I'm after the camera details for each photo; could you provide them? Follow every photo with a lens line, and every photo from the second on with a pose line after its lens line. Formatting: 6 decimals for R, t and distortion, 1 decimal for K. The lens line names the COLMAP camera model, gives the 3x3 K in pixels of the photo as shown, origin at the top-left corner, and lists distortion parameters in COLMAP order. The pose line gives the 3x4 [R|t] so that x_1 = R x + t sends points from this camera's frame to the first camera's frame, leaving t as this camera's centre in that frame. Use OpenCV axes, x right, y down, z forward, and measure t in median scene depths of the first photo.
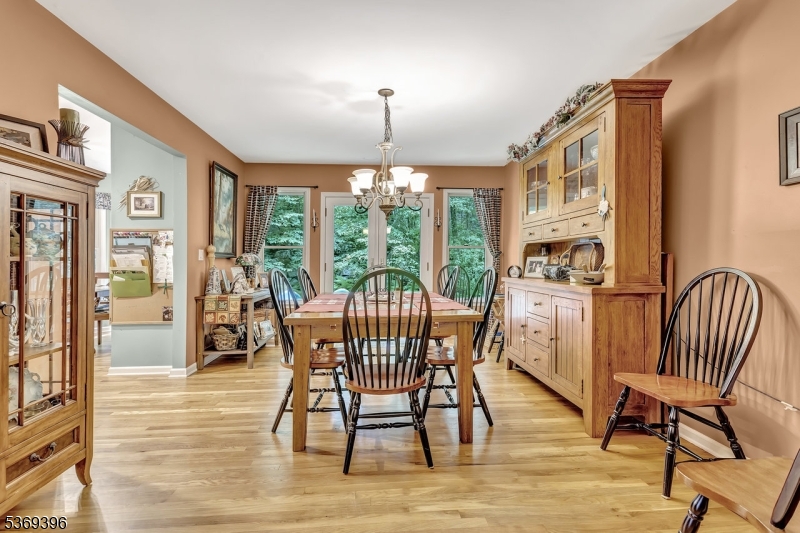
lens RADIAL K [[382.9, 0, 396.6], [0, 382.9, 274.1], [0, 0, 1]] dist [0.010565, 0.000208]
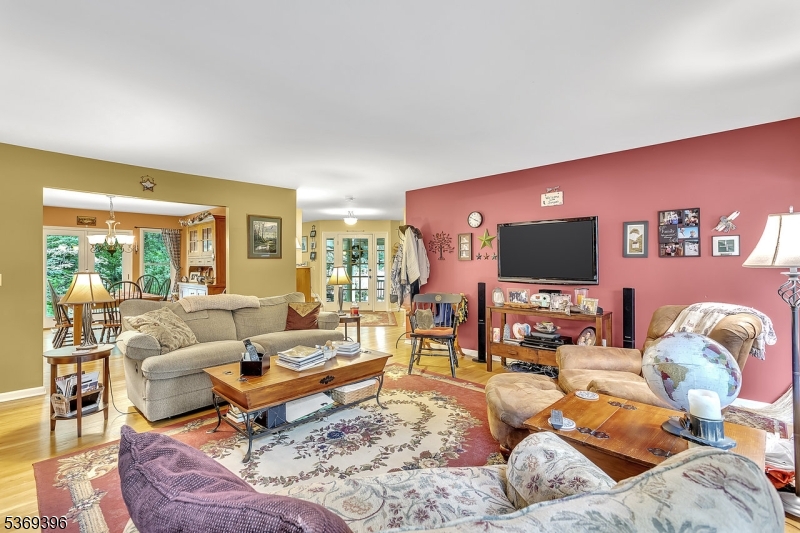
lens RADIAL K [[382.9, 0, 402.2], [0, 382.9, 267.7], [0, 0, 1]] dist [0.010565, 0.000208]
pose [[0.737221, -0.003455, 0.675643, -0.216413], [0.021004, 0.999621, -0.017806, -0.008879], [-0.675326, 0.027317, 0.737014, -1.306461]]
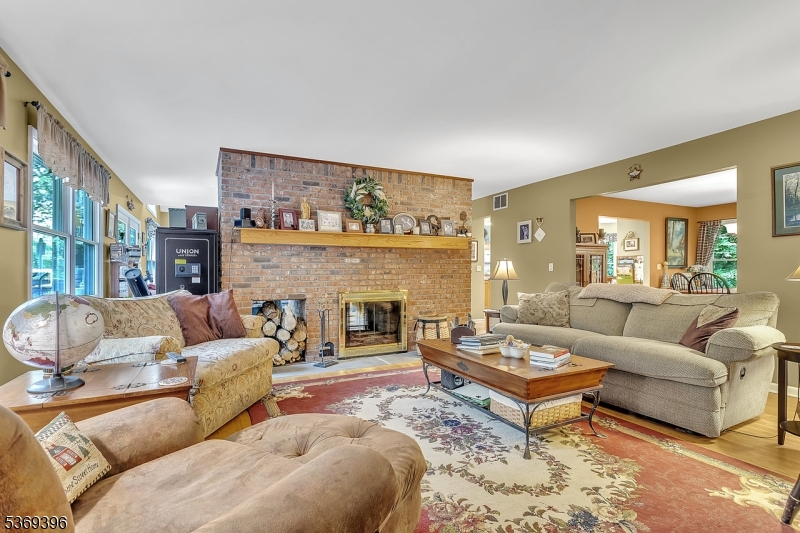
lens RADIAL K [[382.9, 0, 400.4], [0, 382.9, 273.8], [0, 0, 1]] dist [0.010565, 0.000208]
pose [[0.373213, -0.001038, -0.927745, 0.864426], [-0.022132, 0.999705, -0.010022, 0.036002], [0.927482, 0.024273, 0.373080, -1.003917]]
